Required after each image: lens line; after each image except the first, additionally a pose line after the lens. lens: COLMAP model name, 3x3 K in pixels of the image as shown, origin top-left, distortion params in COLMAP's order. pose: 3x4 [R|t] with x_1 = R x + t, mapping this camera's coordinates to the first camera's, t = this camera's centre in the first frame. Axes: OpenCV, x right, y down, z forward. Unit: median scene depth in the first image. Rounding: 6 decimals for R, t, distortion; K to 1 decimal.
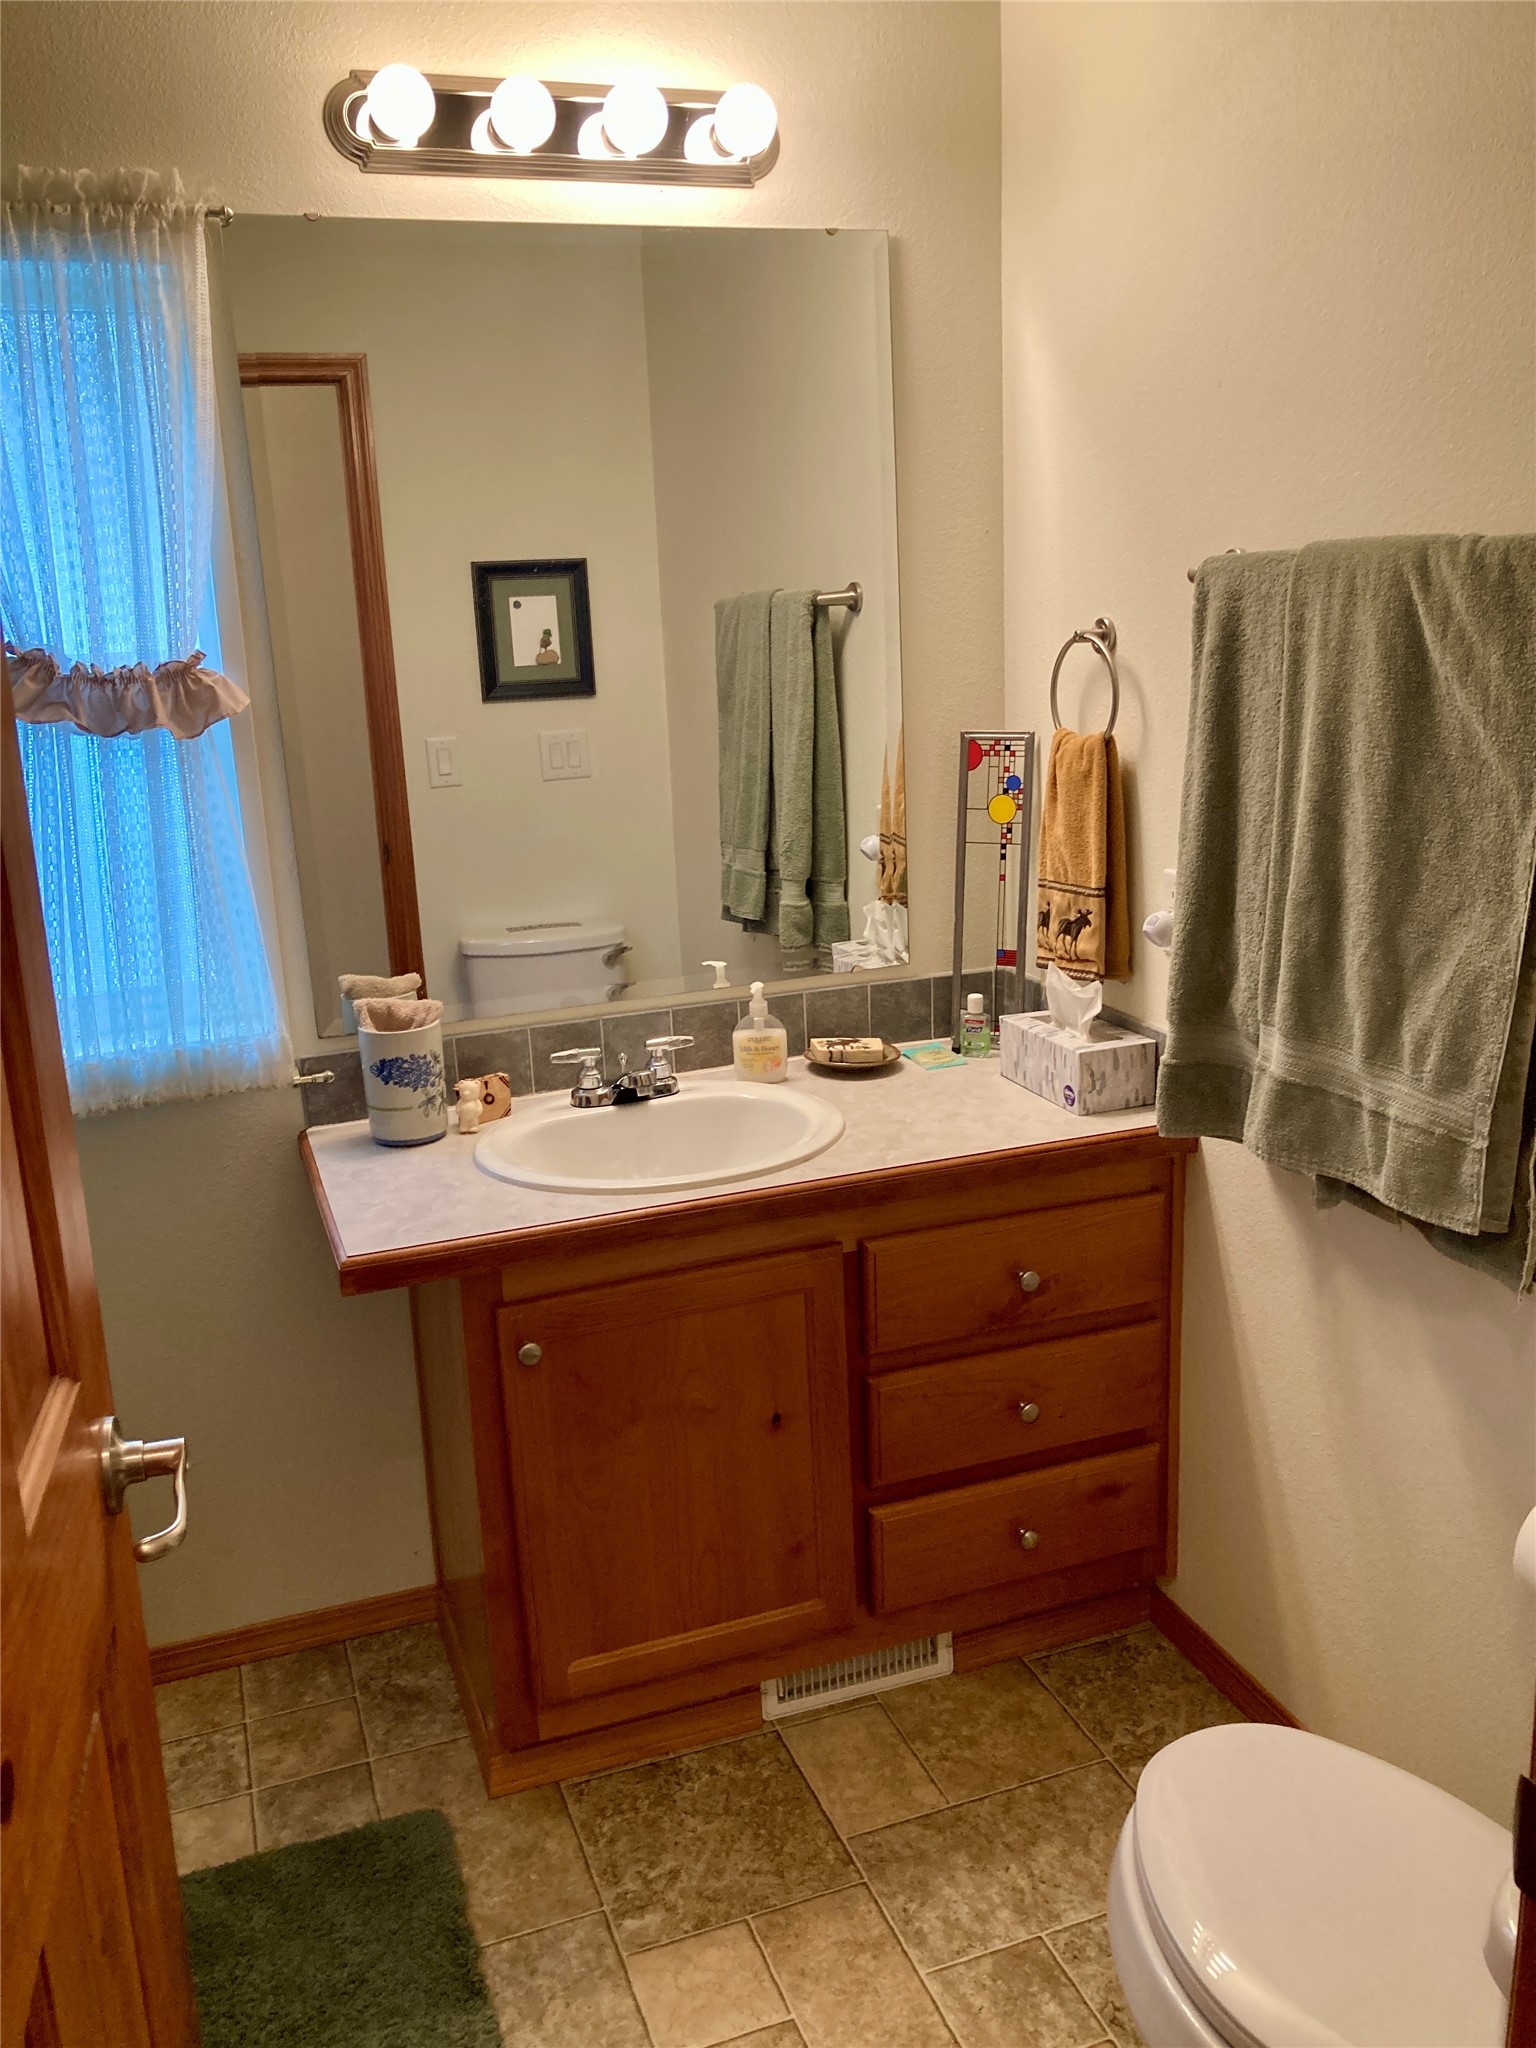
lens RADIAL K [[1675.0, 0, 773.5], [0, 1675.0, 1016.1], [0, 0, 1]] dist [0.018349, -0.021979]
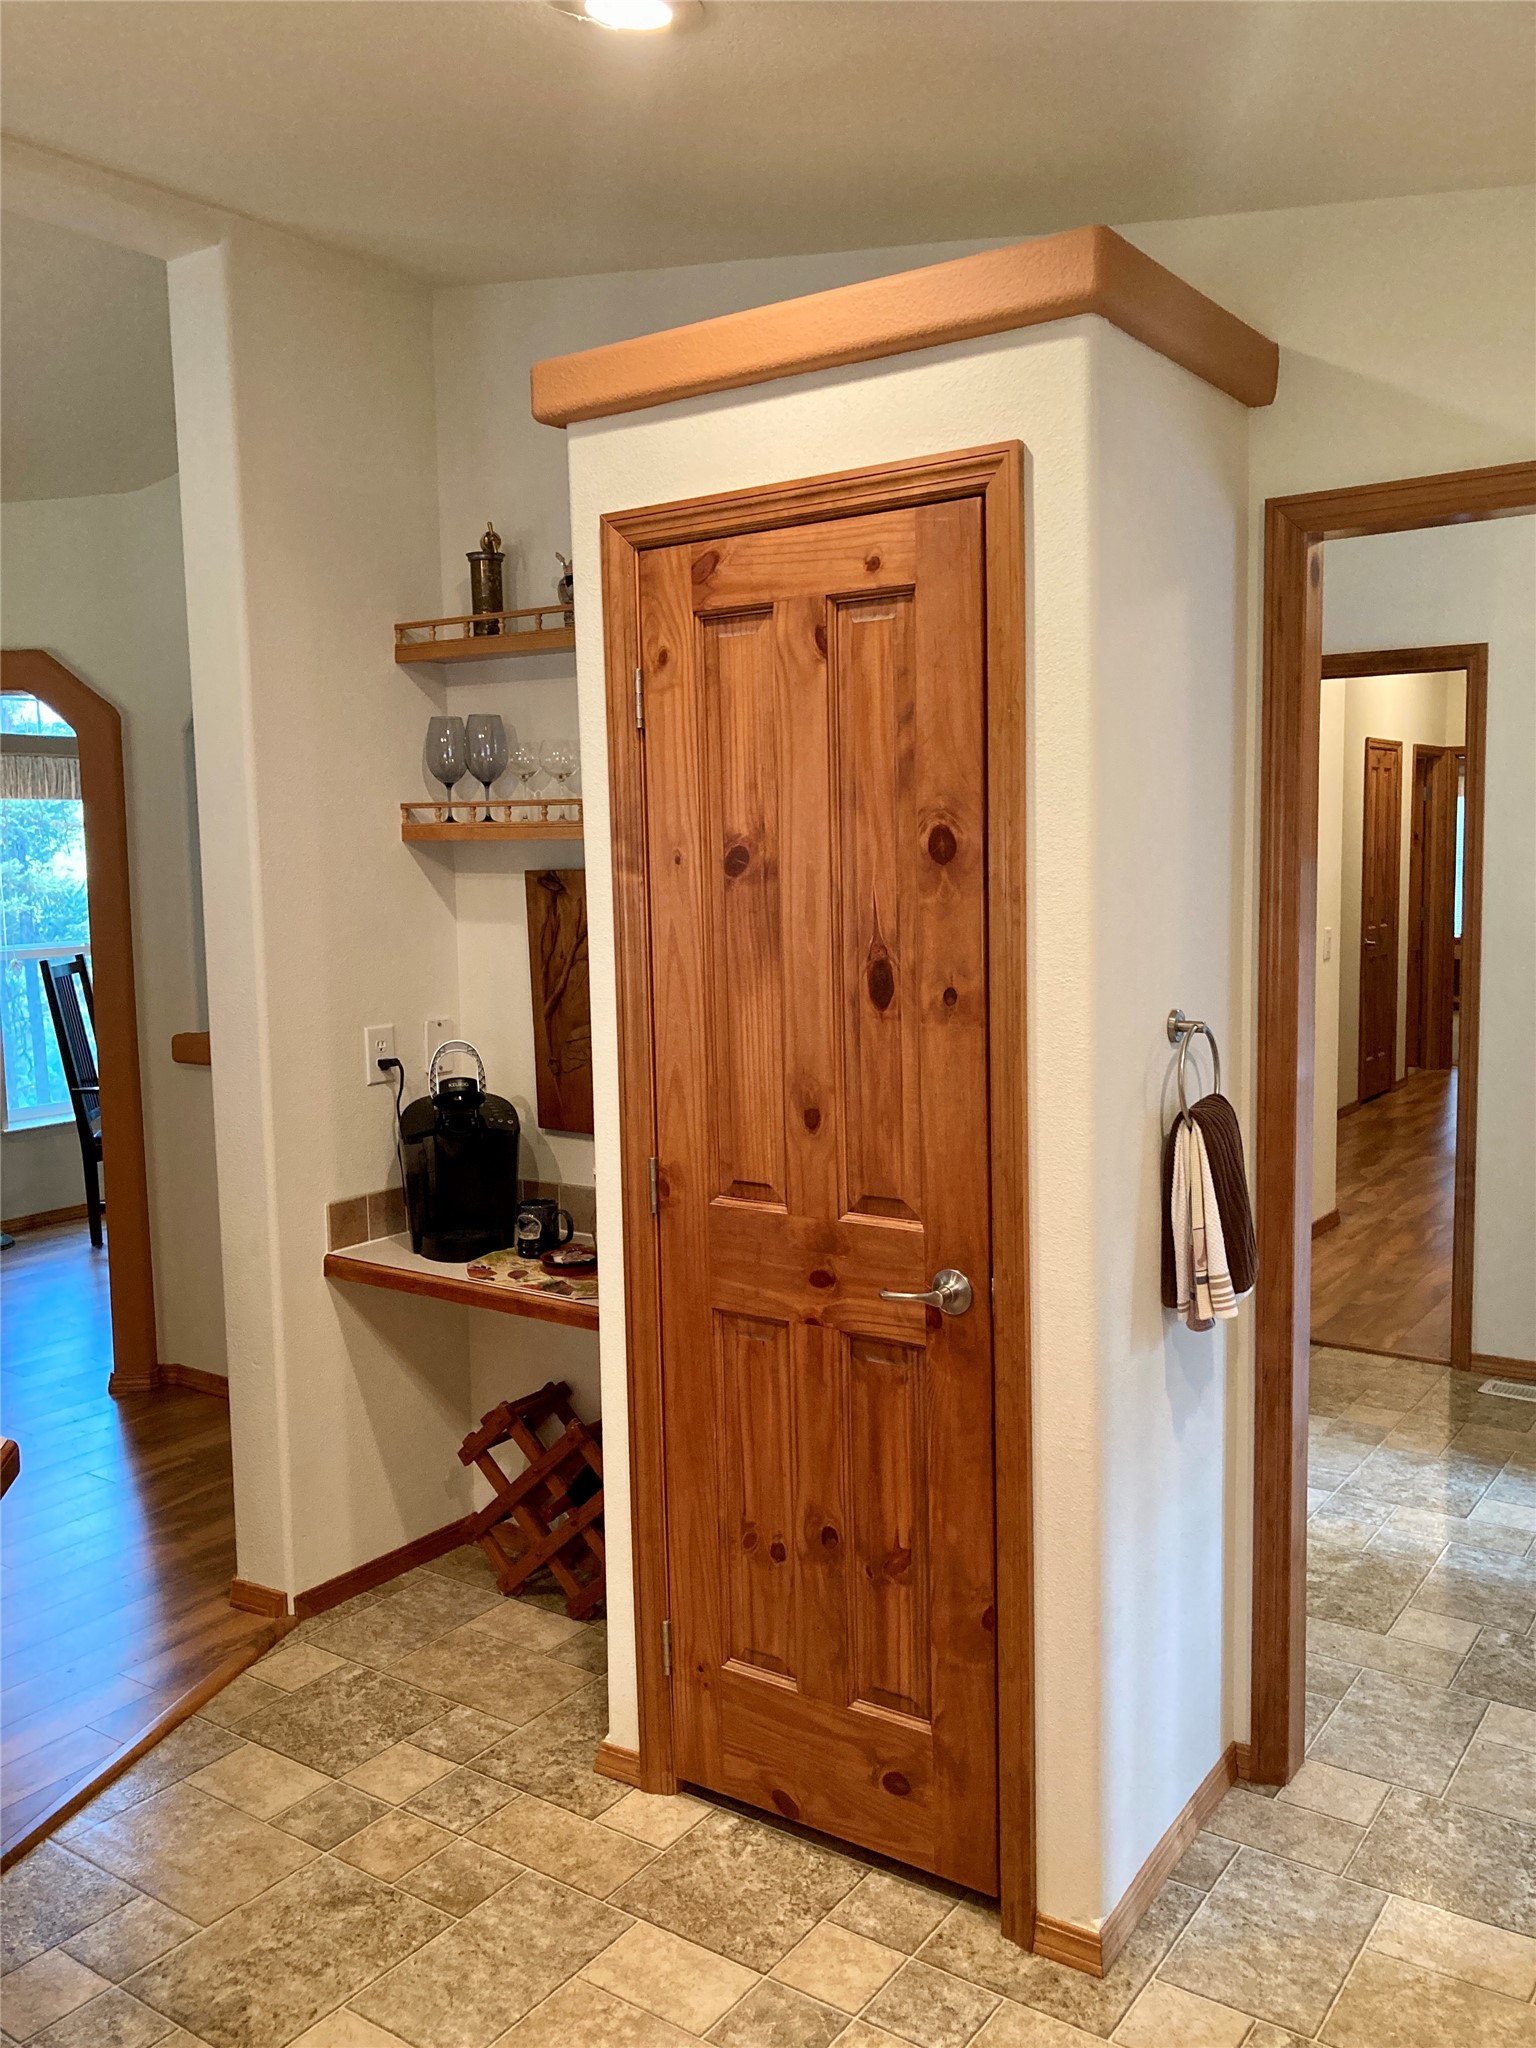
lens RADIAL K [[1675.0, 0, 768.9], [0, 1675.0, 1038.0], [0, 0, 1]] dist [0.018349, -0.021979]
pose [[-0.821532, 0.134744, -0.554013, 0.586518], [-0.061661, 0.944979, 0.321268, -0.543225], [0.566819, 0.298092, -0.768022, 1.903188]]
